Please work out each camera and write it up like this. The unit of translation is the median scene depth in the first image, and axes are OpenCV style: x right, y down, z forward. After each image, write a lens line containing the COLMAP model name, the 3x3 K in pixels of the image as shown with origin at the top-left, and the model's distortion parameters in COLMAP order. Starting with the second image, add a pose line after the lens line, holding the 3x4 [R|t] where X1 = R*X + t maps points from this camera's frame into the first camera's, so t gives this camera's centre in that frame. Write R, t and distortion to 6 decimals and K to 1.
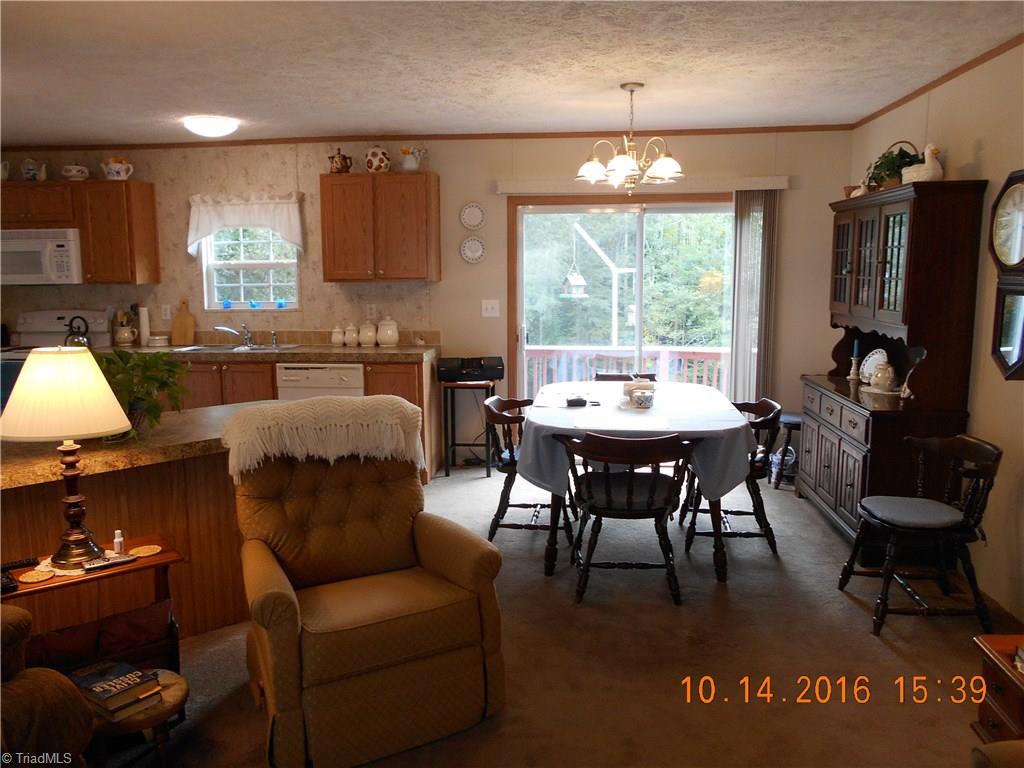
lens RADIAL K [[796.8, 0, 510.2], [0, 796.8, 388.8], [0, 0, 1]] dist [-0.026768, 0.064837]
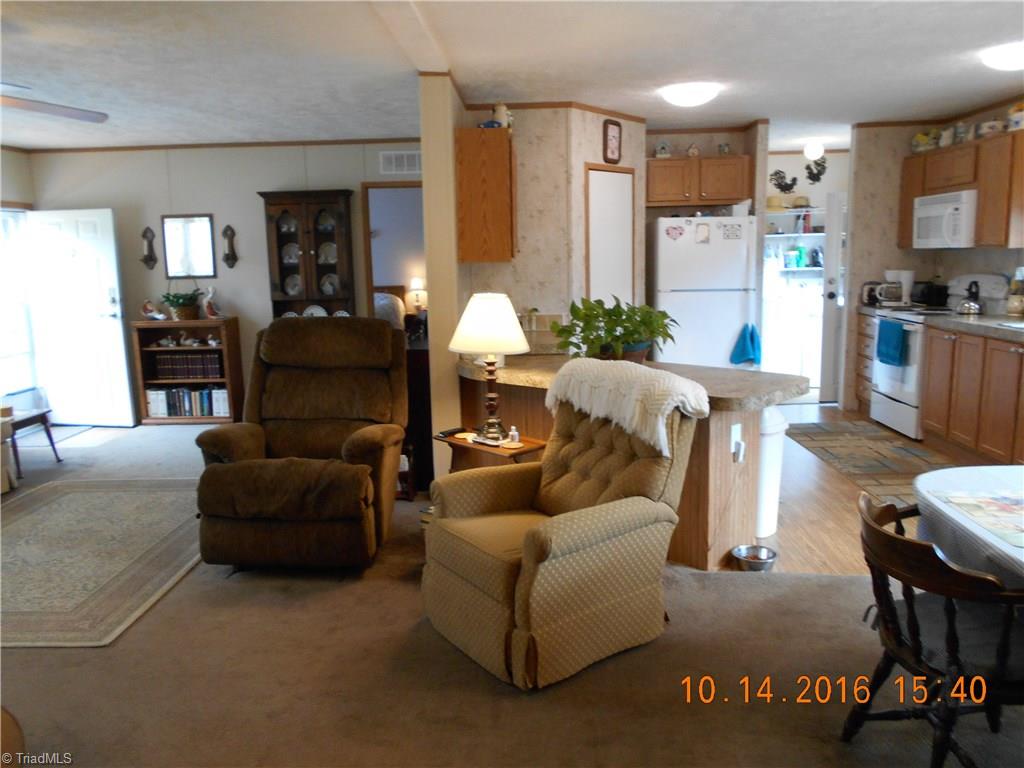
lens RADIAL K [[790.8, 0, 494.2], [0, 790.8, 385.1], [0, 0, 1]] dist [-0.050893, 0.068397]
pose [[0.041112, 0.173958, -0.983894, 0.434271], [-0.122426, 0.978184, 0.167833, -0.062796], [0.991626, 0.113555, 0.061512, 0.422708]]
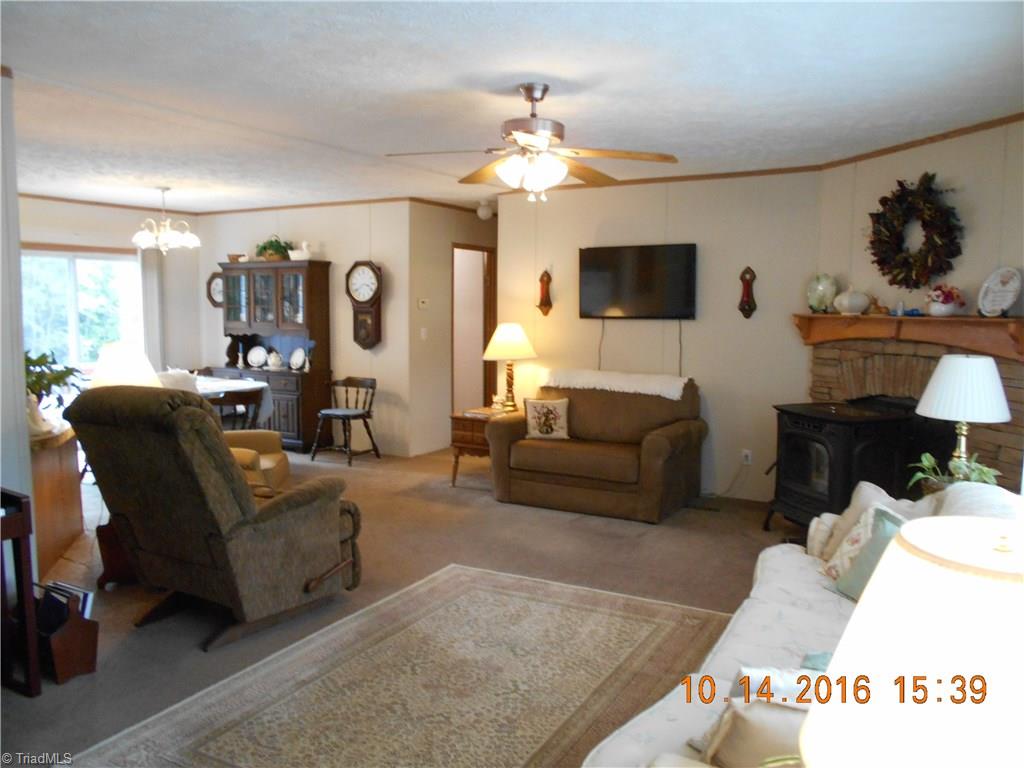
lens RADIAL K [[792.3, 0, 504.2], [0, 792.3, 392.5], [0, 0, 1]] dist [-0.008768, -0.001760]
pose [[0.410629, -0.088524, 0.907495, -0.811240], [0.125363, 0.991305, 0.039974, 0.043170], [-0.903144, 0.097352, 0.418156, -0.201016]]
